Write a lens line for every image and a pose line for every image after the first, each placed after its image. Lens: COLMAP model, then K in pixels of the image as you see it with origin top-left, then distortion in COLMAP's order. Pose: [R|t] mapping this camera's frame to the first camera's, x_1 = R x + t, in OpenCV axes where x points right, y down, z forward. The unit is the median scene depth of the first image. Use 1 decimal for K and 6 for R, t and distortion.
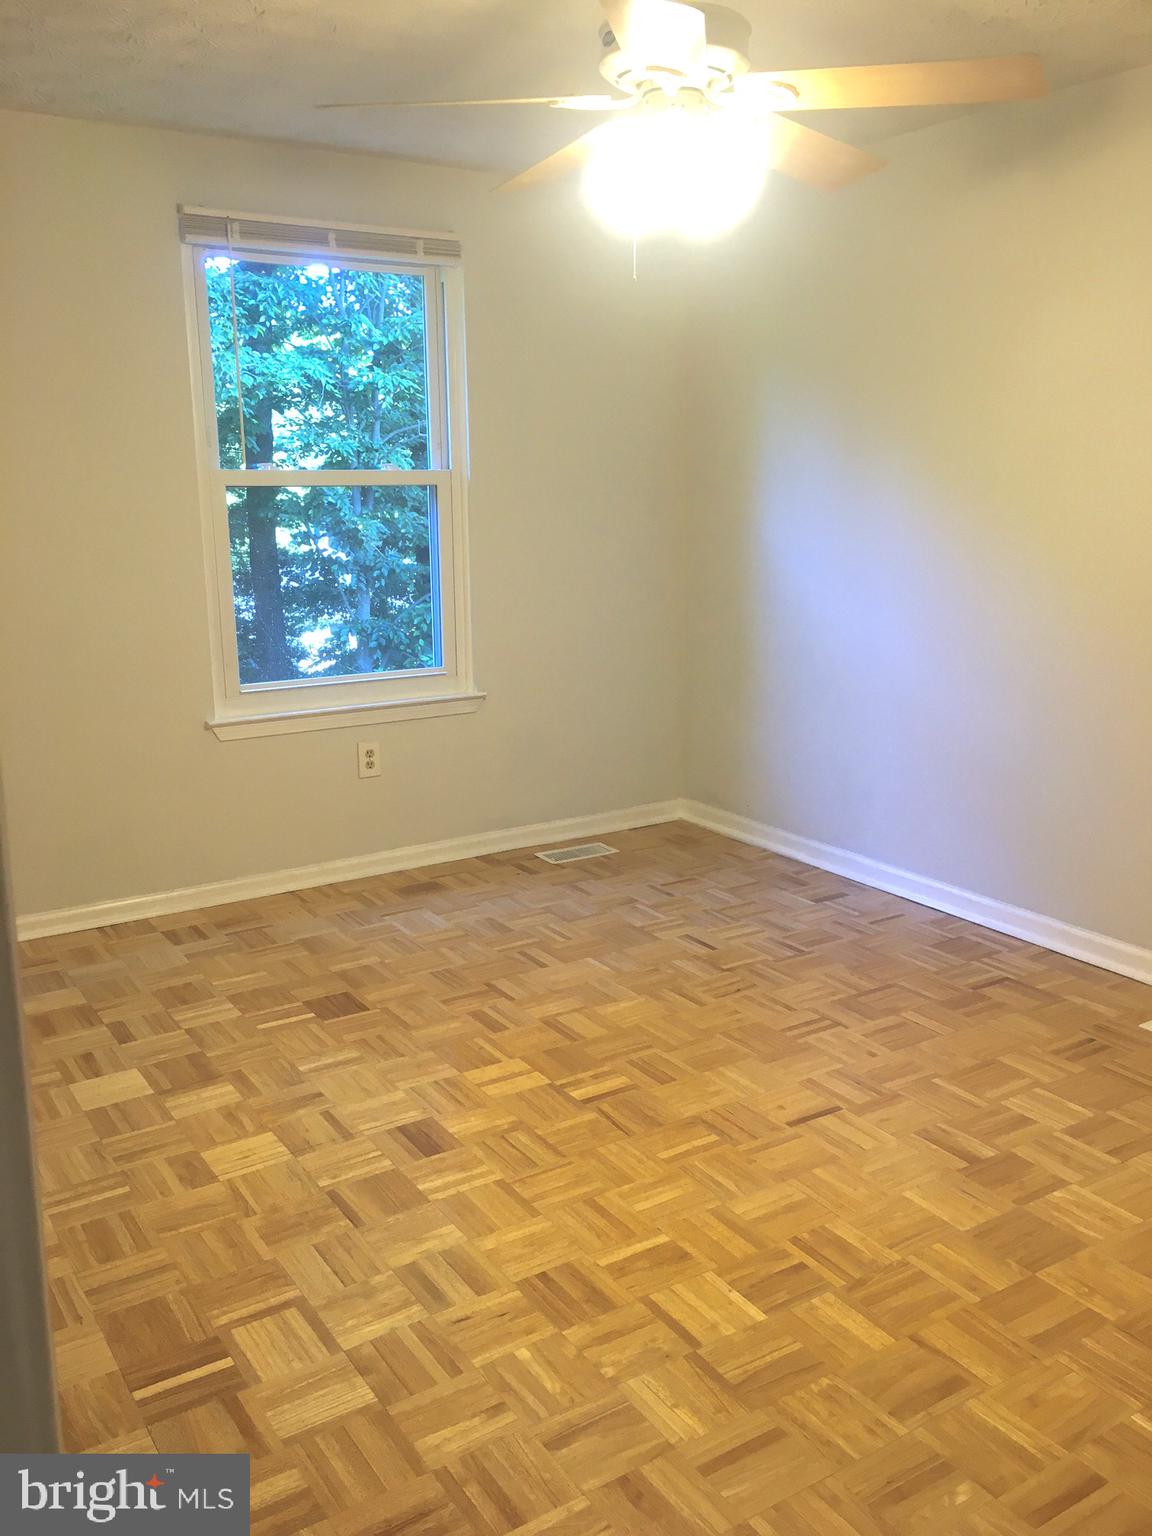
lens RADIAL K [[1314.8, 0, 576.0], [0, 1314.8, 768.0], [0, 0, 1]] dist [0.080191, -0.138002]
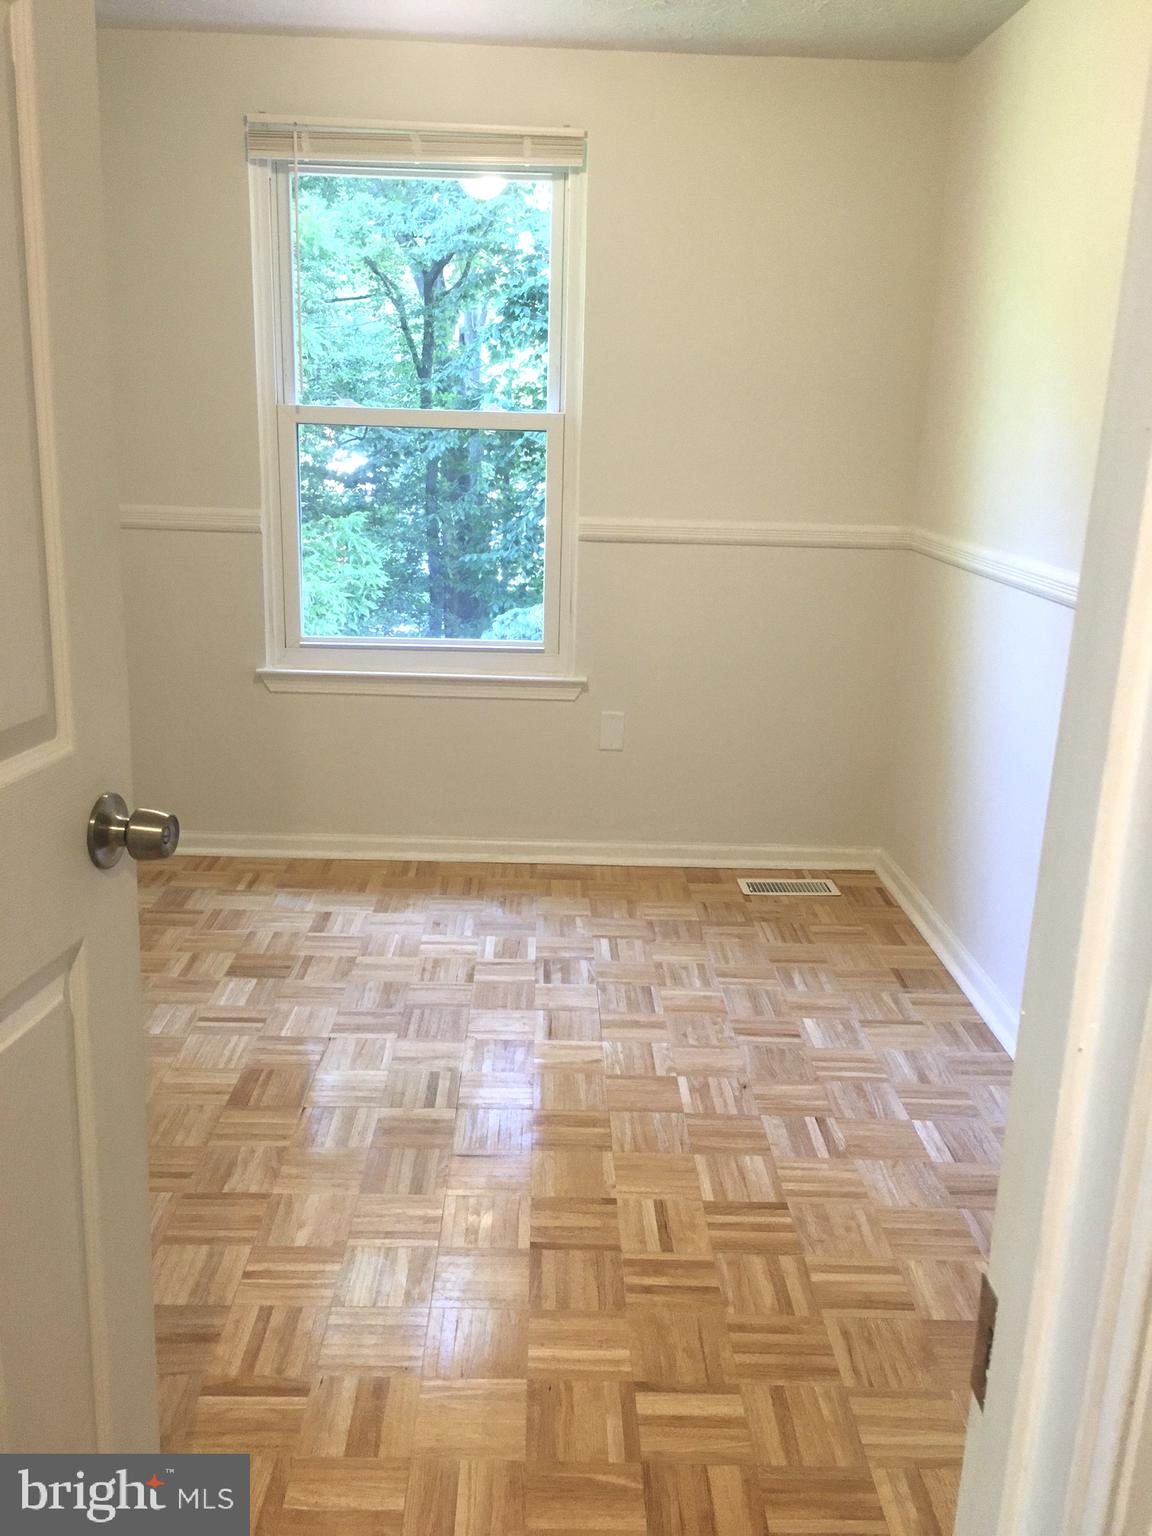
lens RADIAL K [[1314.8, 0, 576.0], [0, 1314.8, 768.0], [0, 0, 1]] dist [0.080191, -0.138002]
pose [[0.851336, 0.167121, -0.497290, 0.361155], [-0.153610, 0.985768, 0.068307, -0.057990], [0.501628, 0.018237, 0.864891, 0.257082]]
